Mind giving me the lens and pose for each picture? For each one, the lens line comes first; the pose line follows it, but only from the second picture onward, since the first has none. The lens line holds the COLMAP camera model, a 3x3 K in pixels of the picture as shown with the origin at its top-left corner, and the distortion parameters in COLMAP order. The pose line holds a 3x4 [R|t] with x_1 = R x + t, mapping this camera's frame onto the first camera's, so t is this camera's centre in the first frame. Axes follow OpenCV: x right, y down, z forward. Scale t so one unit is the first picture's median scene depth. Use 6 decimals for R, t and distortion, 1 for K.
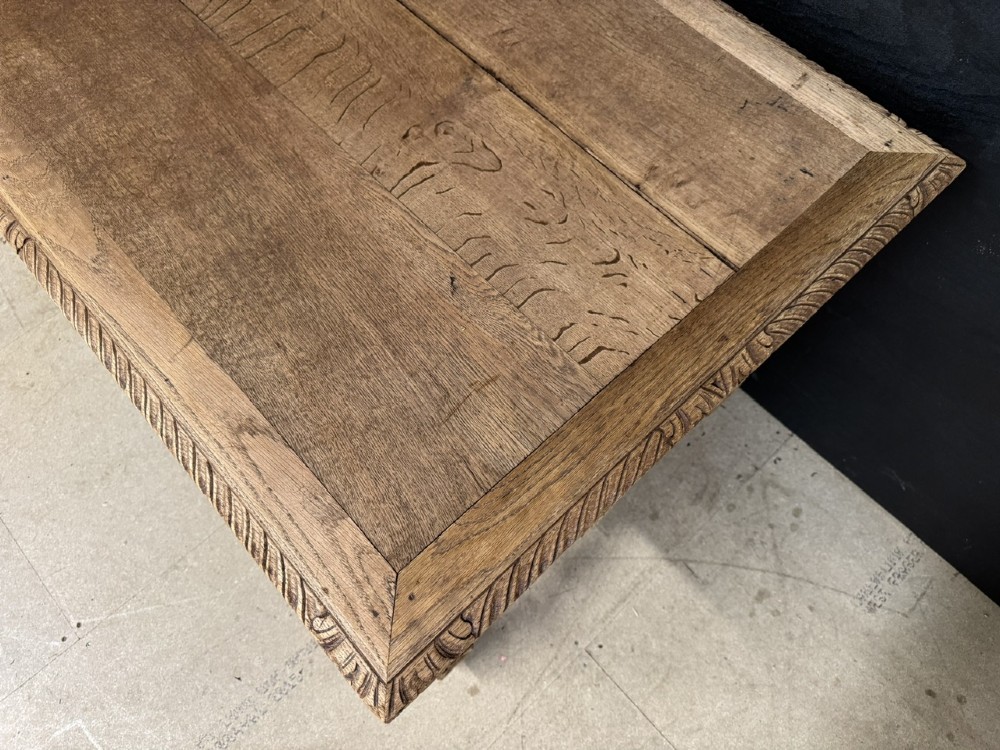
lens RADIAL K [[712.8, 0, 509.2], [0, 712.8, 378.9], [0, 0, 1]] dist [0.047498, -0.066604]
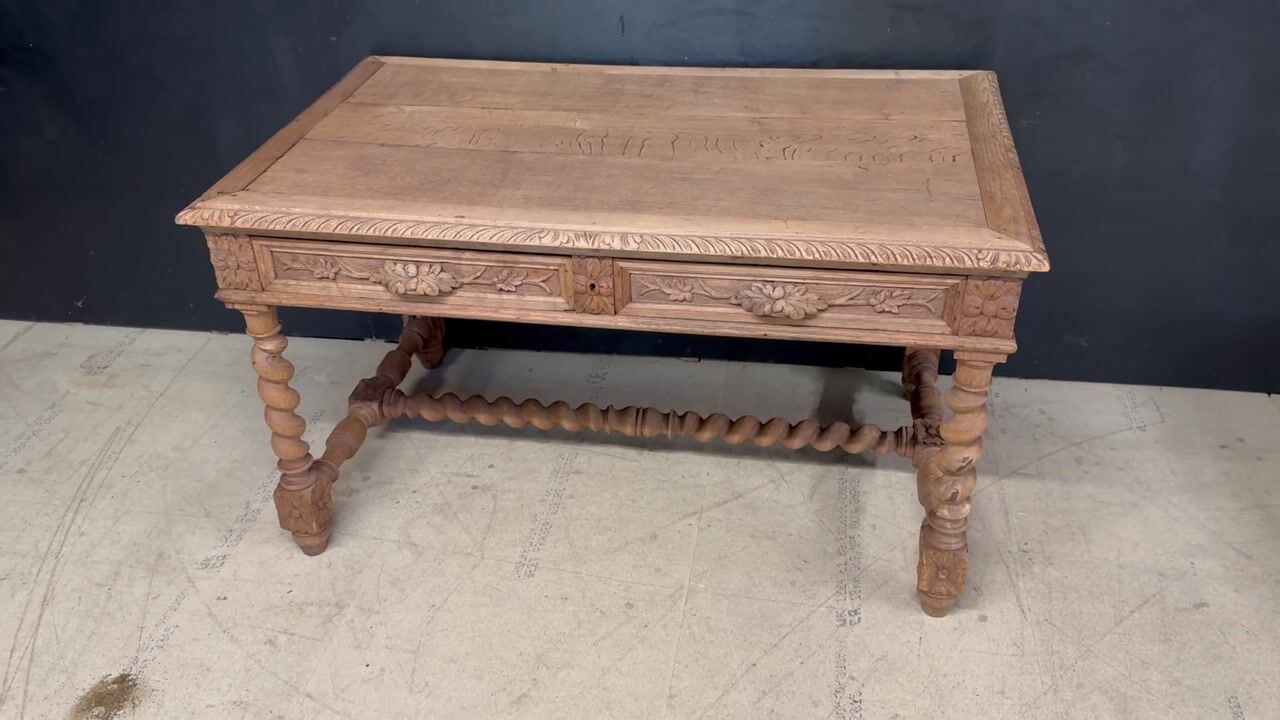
lens RADIAL K [[1093.8, 0, 635.0], [0, 1093.8, 357.5], [0, 0, 1]] dist [0.092667, -0.004010]
pose [[0.793808, -0.364309, 0.486978, -1.810739], [0.572952, 0.716499, -0.397938, 0.855709], [-0.203947, 0.594901, 0.777495, -0.606607]]
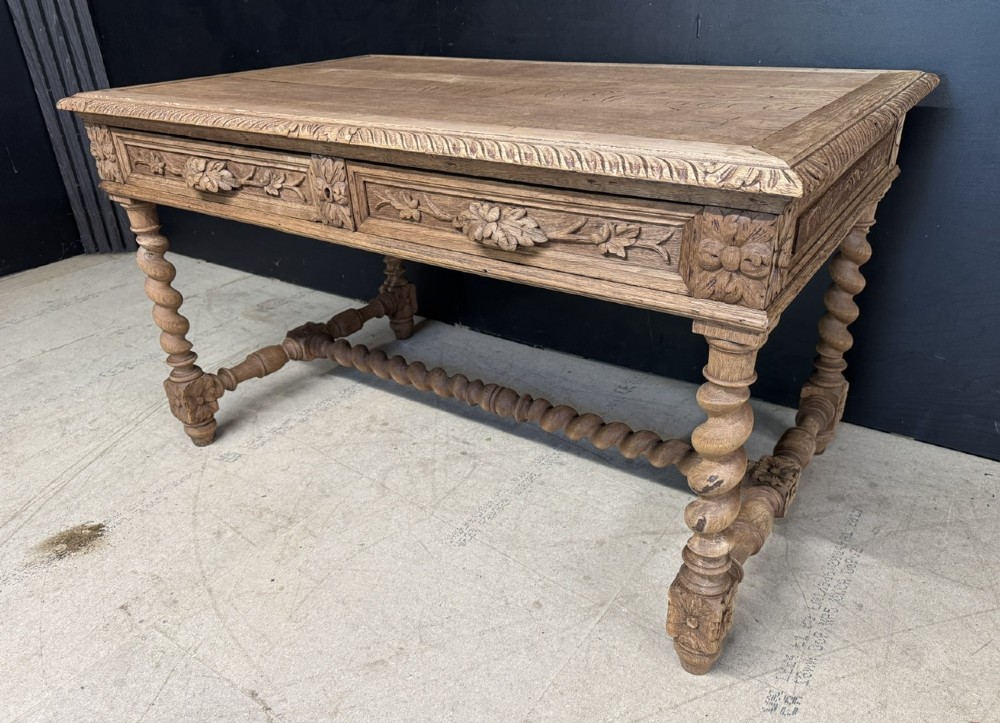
lens RADIAL K [[724.4, 0, 527.4], [0, 724.4, 386.6], [0, 0, 1]] dist [0.088293, -0.178365]
pose [[0.969995, -0.156191, 0.186319, -0.665831], [0.237062, 0.777711, -0.582210, 0.989846], [-0.053966, 0.608909, 0.791402, 0.192908]]
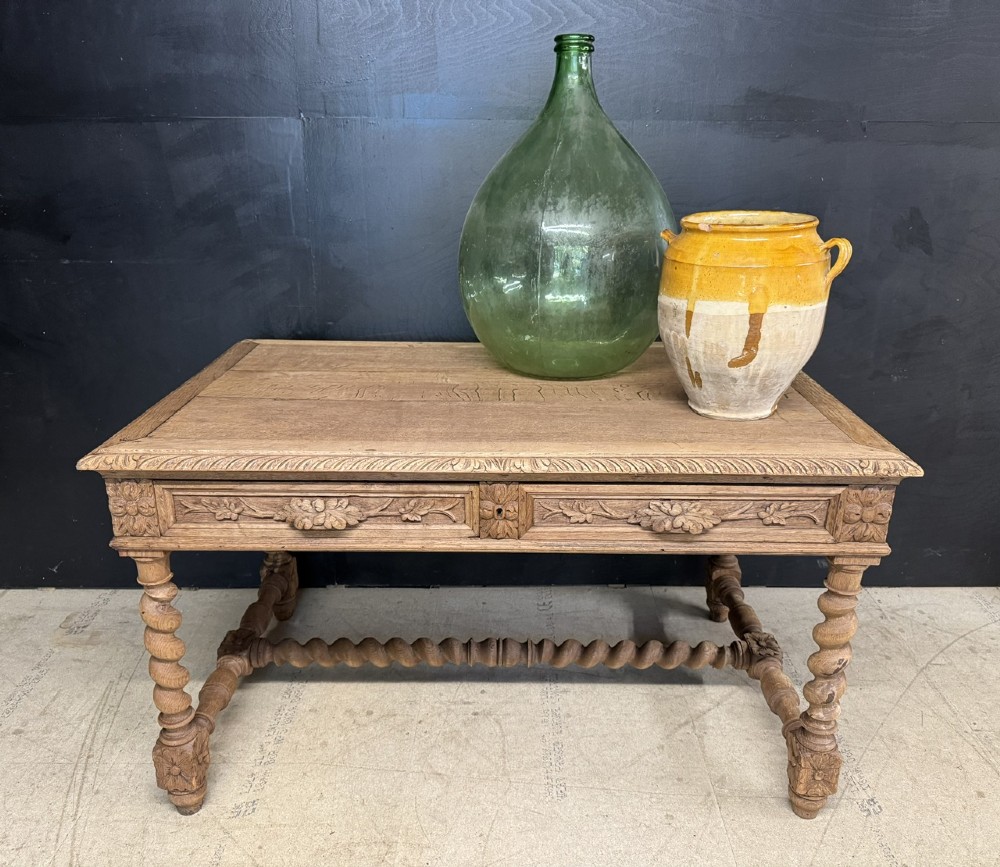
lens RADIAL K [[808.8, 0, 500.7], [0, 808.8, 437.5], [0, 0, 1]] dist [0.053393, -0.089006]
pose [[0.689925, -0.269583, 0.671809, -1.851272], [0.667402, 0.596278, -0.446124, 0.480329], [-0.280318, 0.756159, 0.591308, -0.065533]]
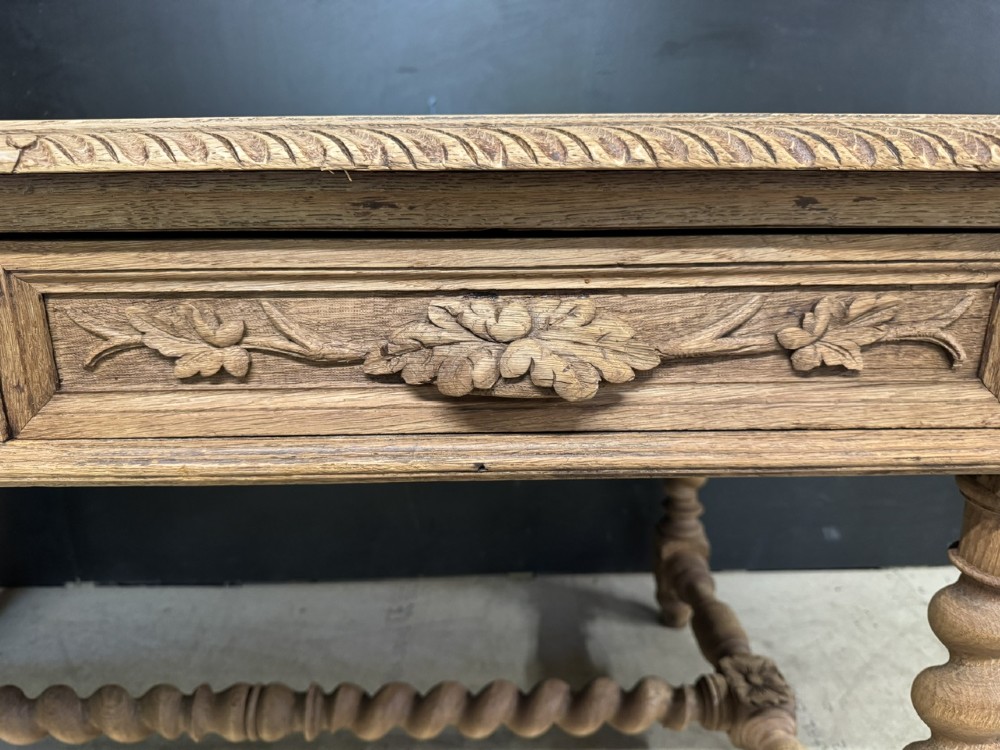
lens RADIAL K [[724.0, 0, 500.0], [0, 724.0, 375.0], [0, 0, 1]] dist [0.043370, -0.077979]
pose [[0.667610, -0.220414, 0.711136, -0.798534], [0.687477, 0.549154, -0.475190, 0.281517], [-0.285785, 0.806131, 0.518150, 0.770078]]
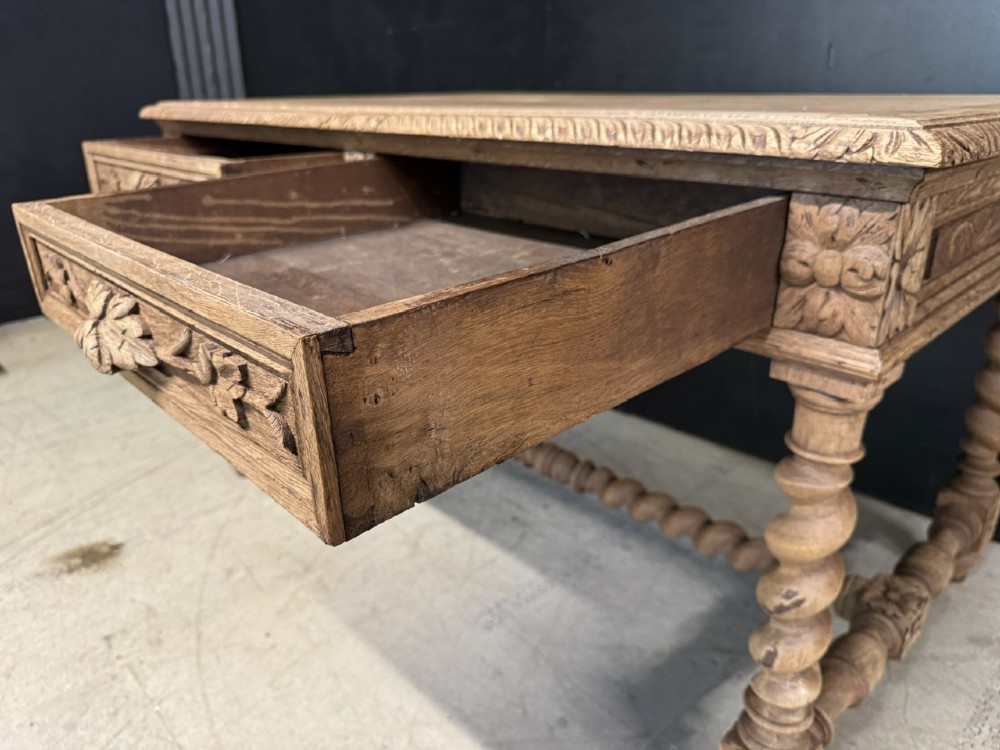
lens RADIAL K [[728.4, 0, 510.2], [0, 728.4, 373.2], [0, 0, 1]] dist [-0.077476, 0.069073]
pose [[0.999174, -0.039577, 0.009260, -0.484266], [0.034732, 0.712976, -0.700328, 0.863522], [0.021115, 0.700071, 0.713761, 0.451423]]
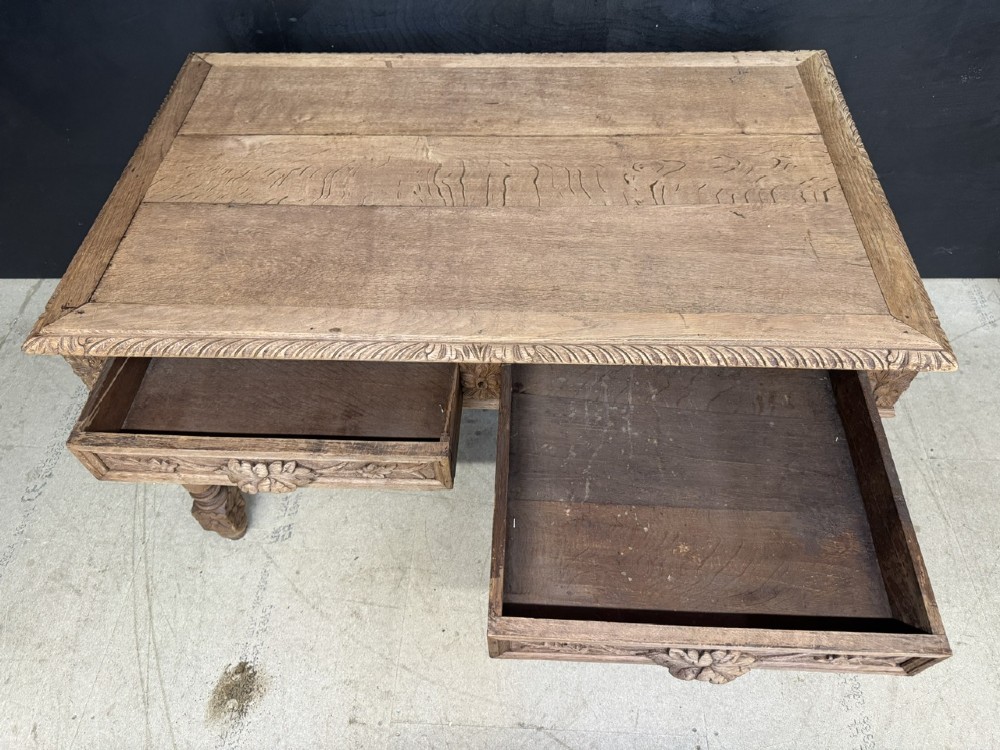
lens RADIAL K [[703.7, 0, 499.1], [0, 703.7, 378.0], [0, 0, 1]] dist [0.046210, -0.066605]
pose [[0.711582, -0.585310, 0.388668, -1.241991], [0.657891, 0.749253, -0.076153, -0.084232], [-0.246637, 0.309891, 0.918225, -0.234920]]
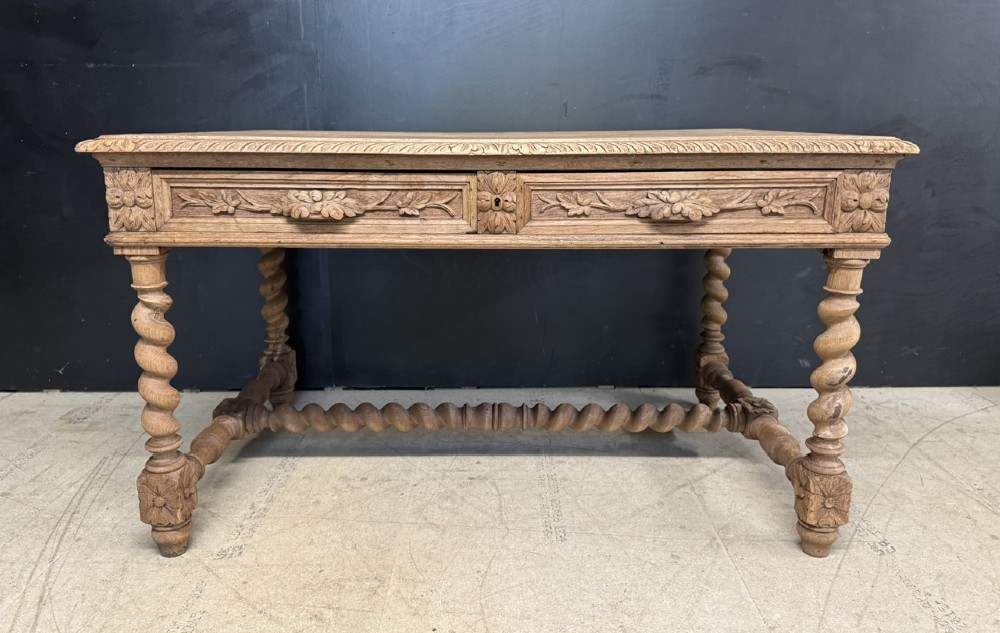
lens RADIAL K [[719.4, 0, 489.7], [0, 719.4, 276.7], [0, 0, 1]] dist [0.042413, -0.070993]
pose [[0.686288, -0.175576, 0.705820, -1.856383], [0.671923, 0.524552, -0.522844, 0.680956], [-0.278440, 0.833078, 0.477967, 0.492507]]
